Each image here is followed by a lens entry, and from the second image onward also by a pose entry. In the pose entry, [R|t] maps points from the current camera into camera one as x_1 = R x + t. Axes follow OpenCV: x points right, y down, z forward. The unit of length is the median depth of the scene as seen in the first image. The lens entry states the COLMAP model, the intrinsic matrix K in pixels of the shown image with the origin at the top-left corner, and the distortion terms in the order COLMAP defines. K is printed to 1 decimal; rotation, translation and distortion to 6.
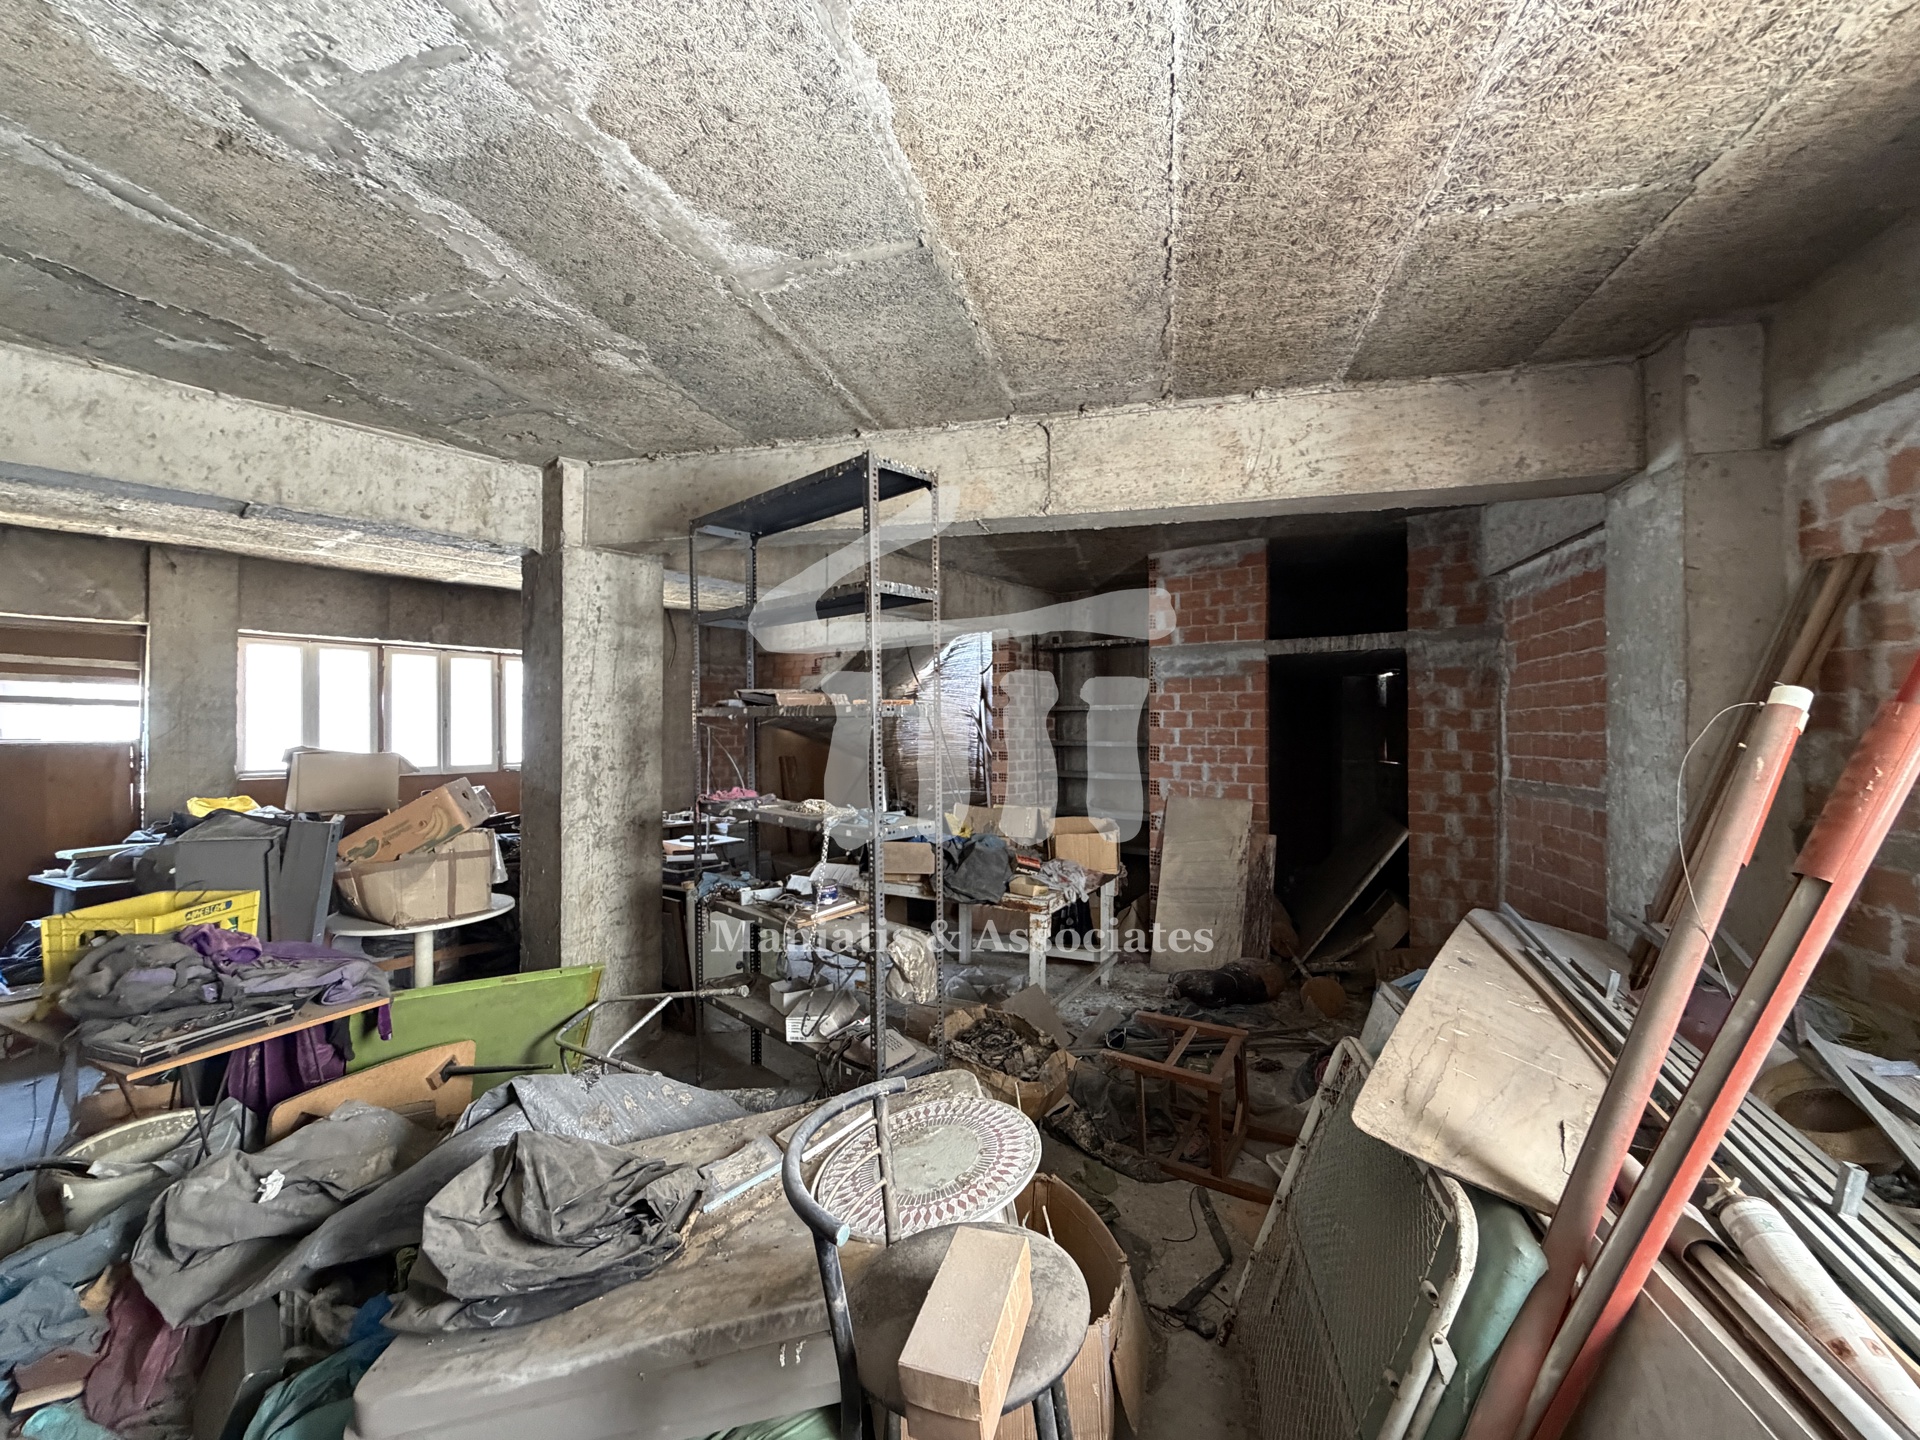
lens RADIAL K [[765.7, 0, 954.5], [0, 765.7, 719.2], [0, 0, 1]] dist [0.000698, -0.000276]
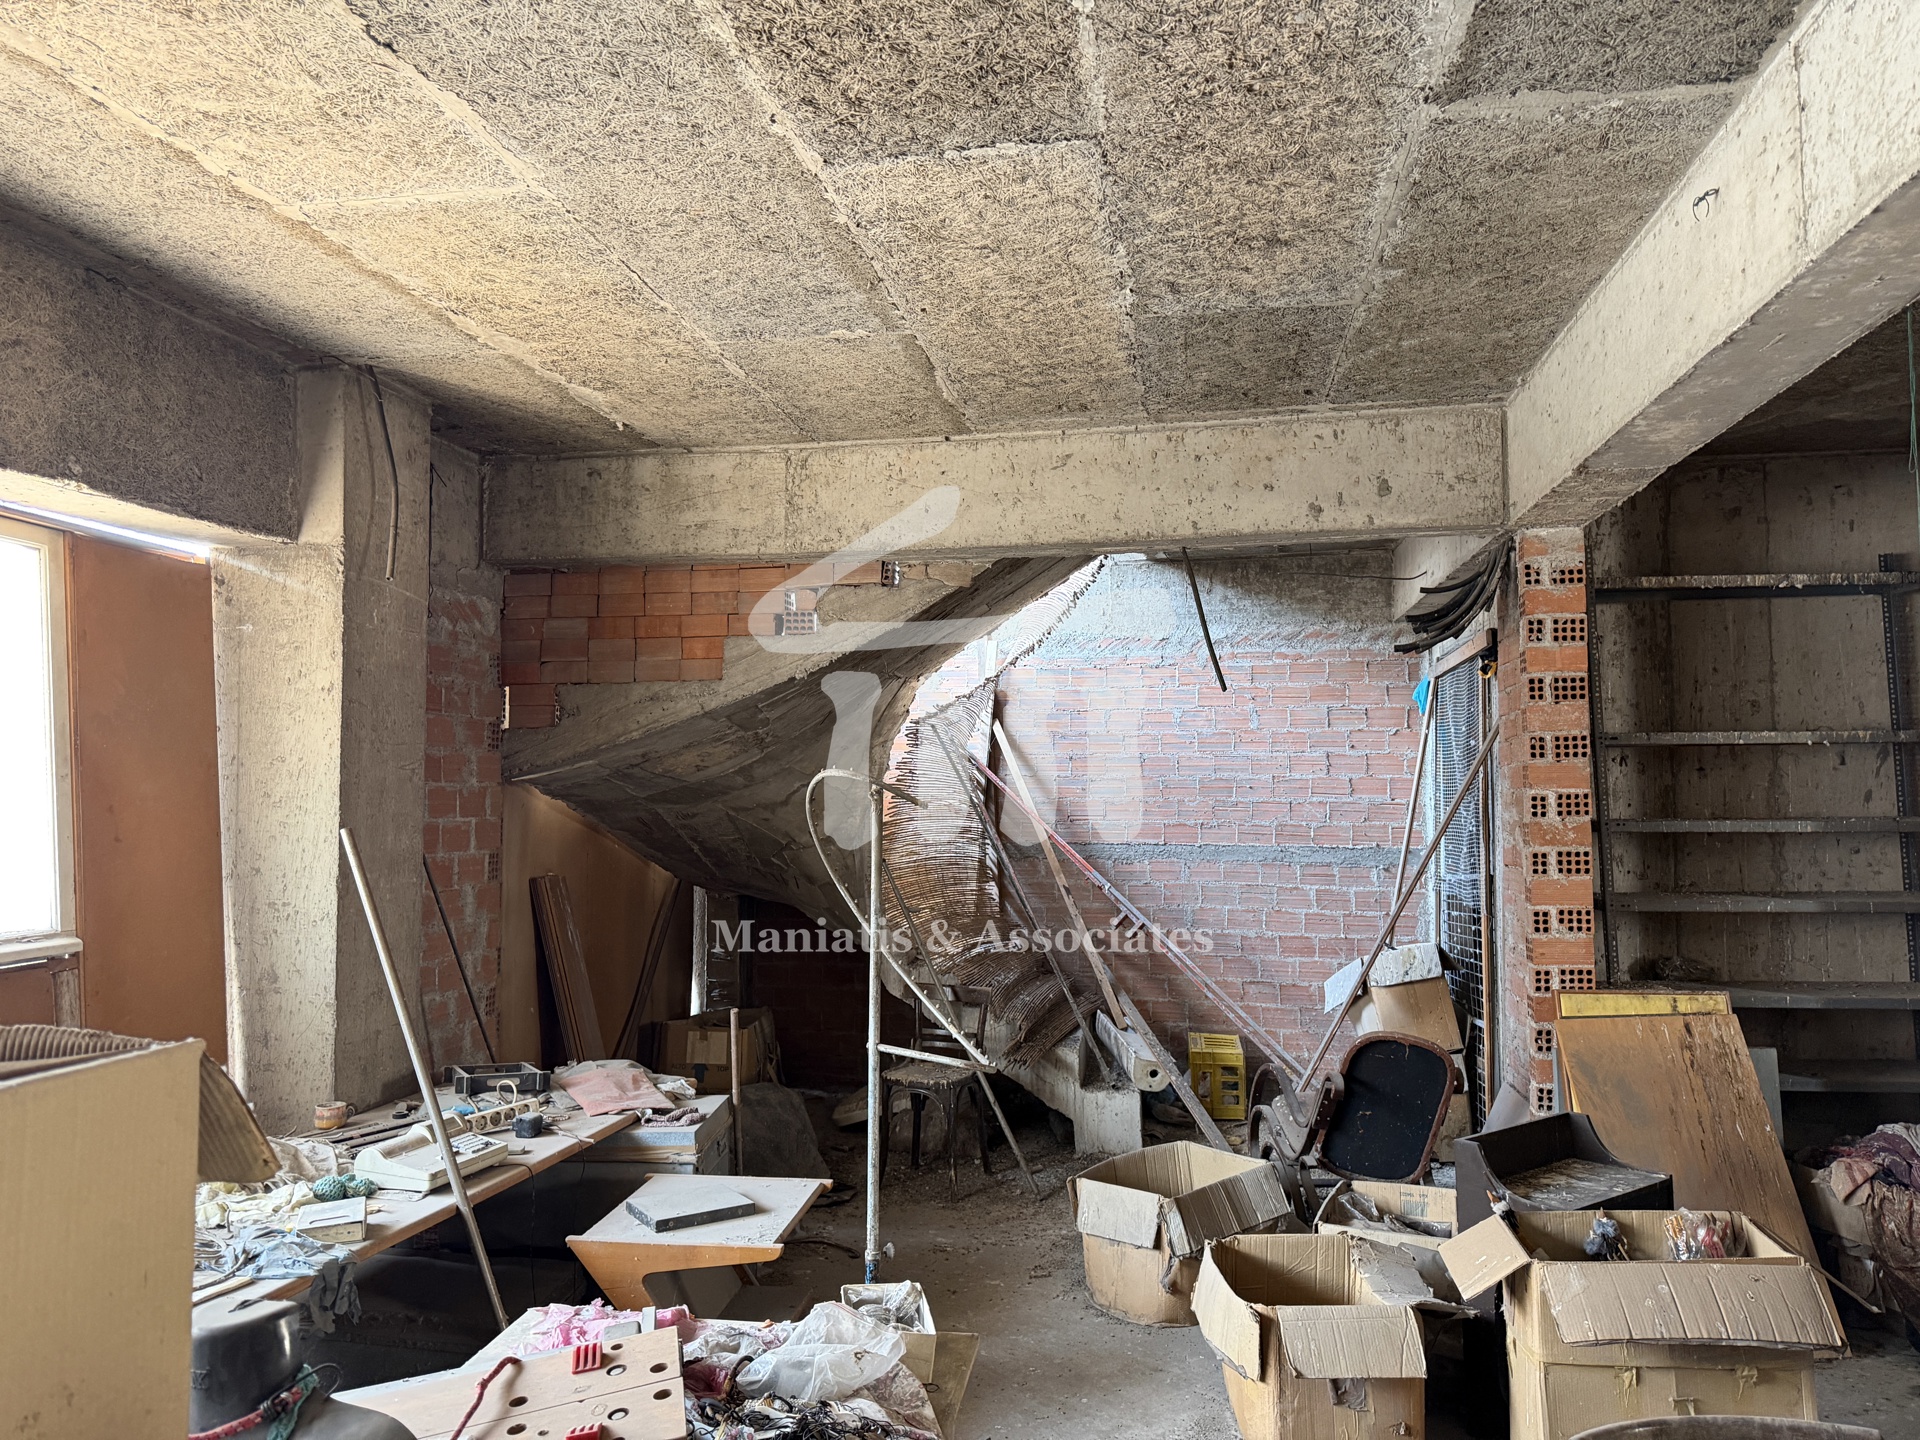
lens RADIAL K [[1351.8, 0, 973.5], [0, 1351.8, 710.9], [0, 0, 1]] dist [0.073590, -0.097785]
pose [[0.857843, 0.024950, 0.513306, -1.097361], [-0.000779, 0.998883, -0.047250, 0.009247], [-0.513911, 0.040133, 0.856904, 1.160218]]
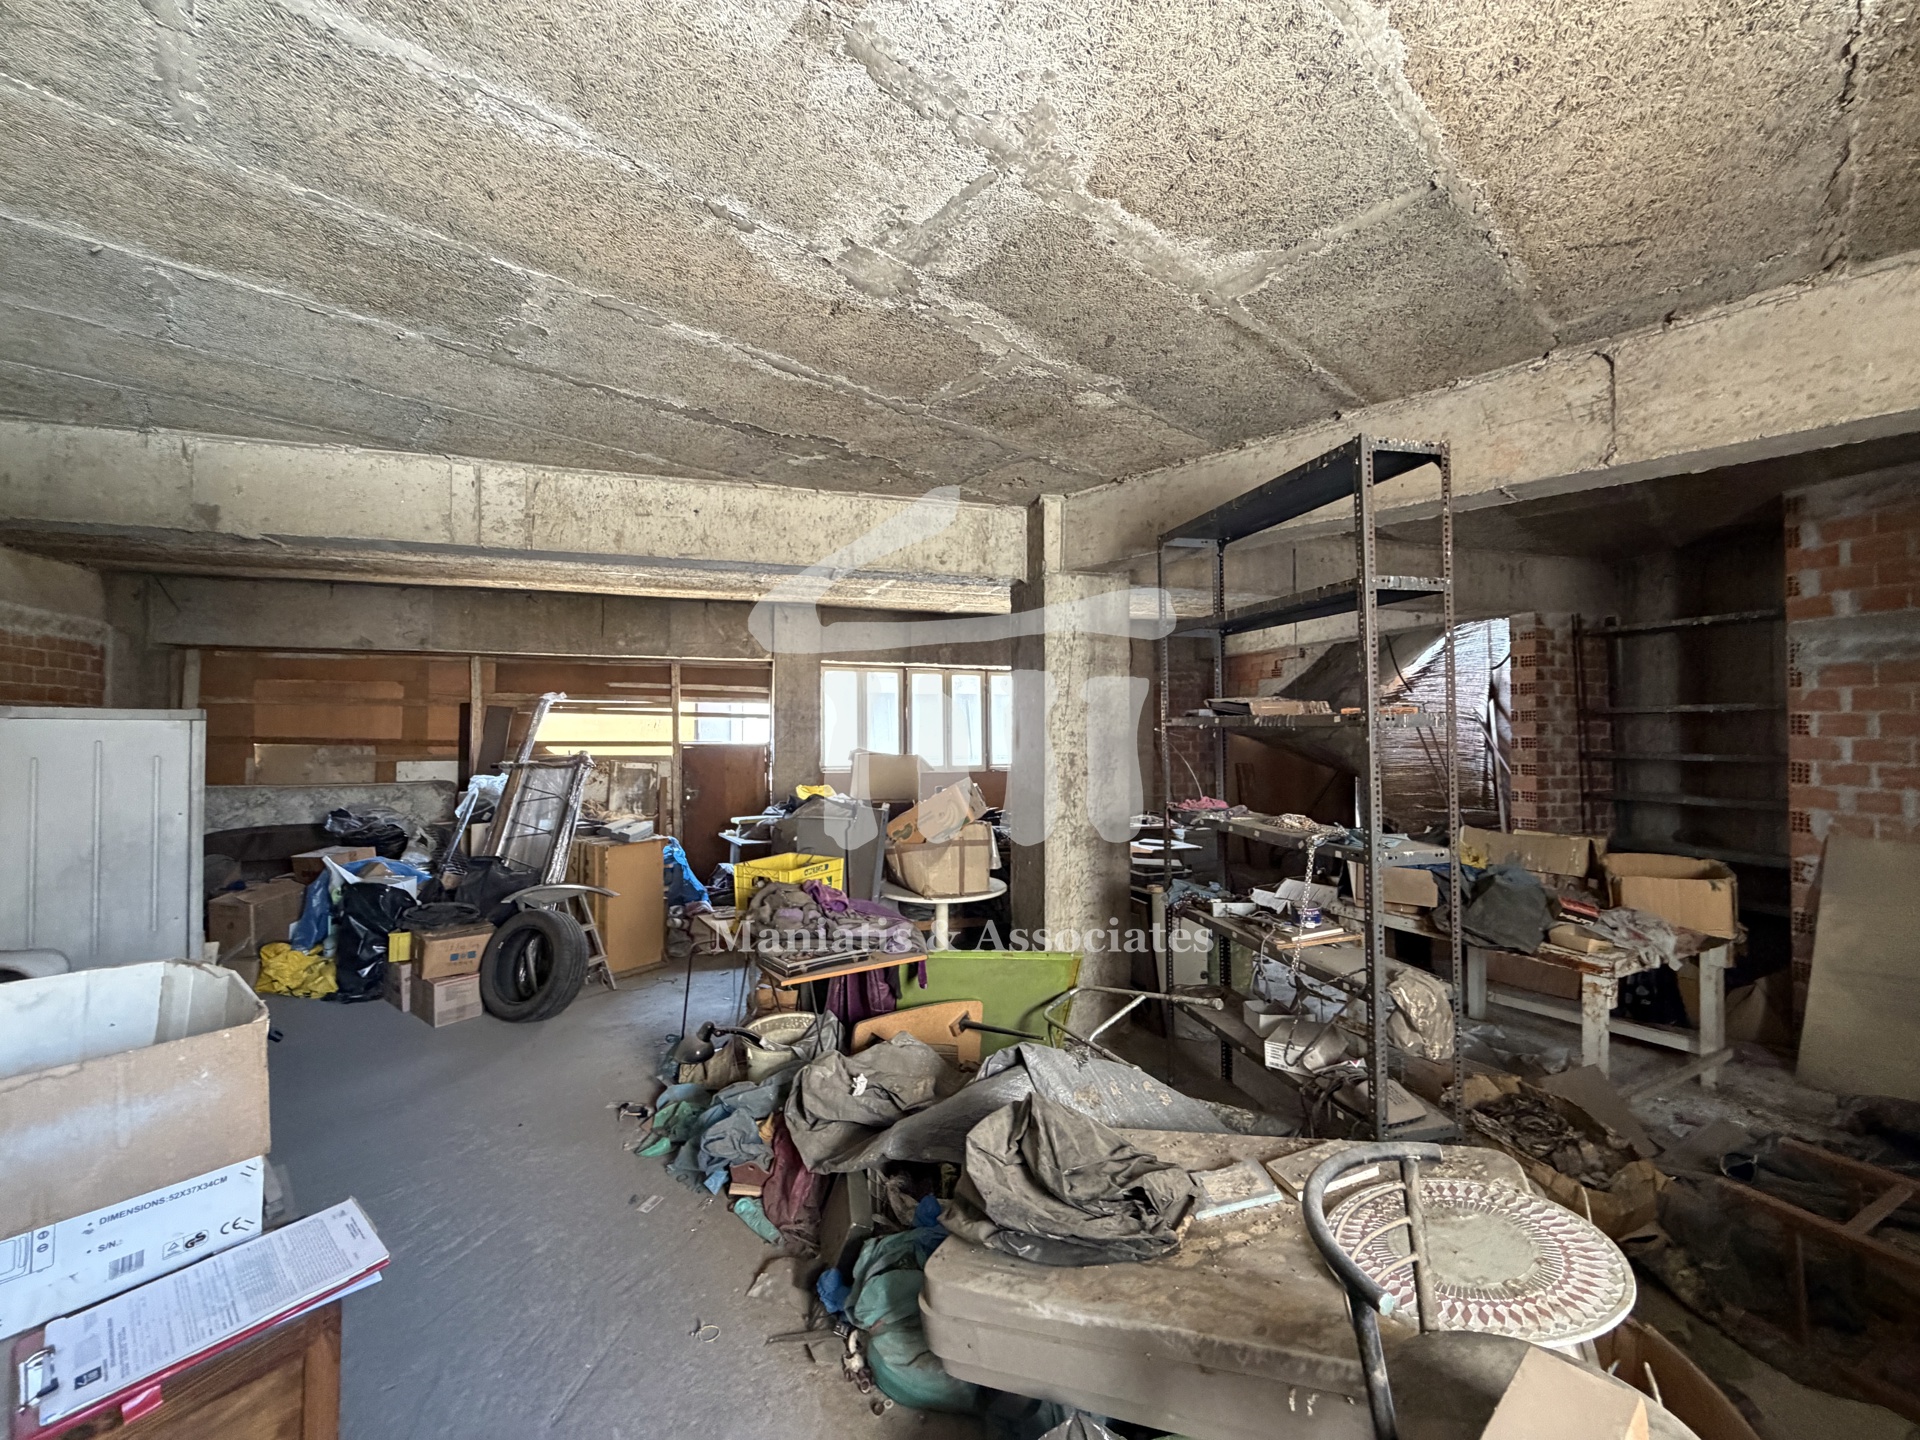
lens RADIAL K [[765.7, 0, 954.0], [0, 765.7, 719.4], [0, 0, 1]] dist [0.000698, -0.000276]
pose [[0.842857, -0.007532, -0.538085, -0.023752], [0.004853, 0.999968, -0.006395, -0.007080], [0.538115, 0.002779, 0.842867, -0.016226]]
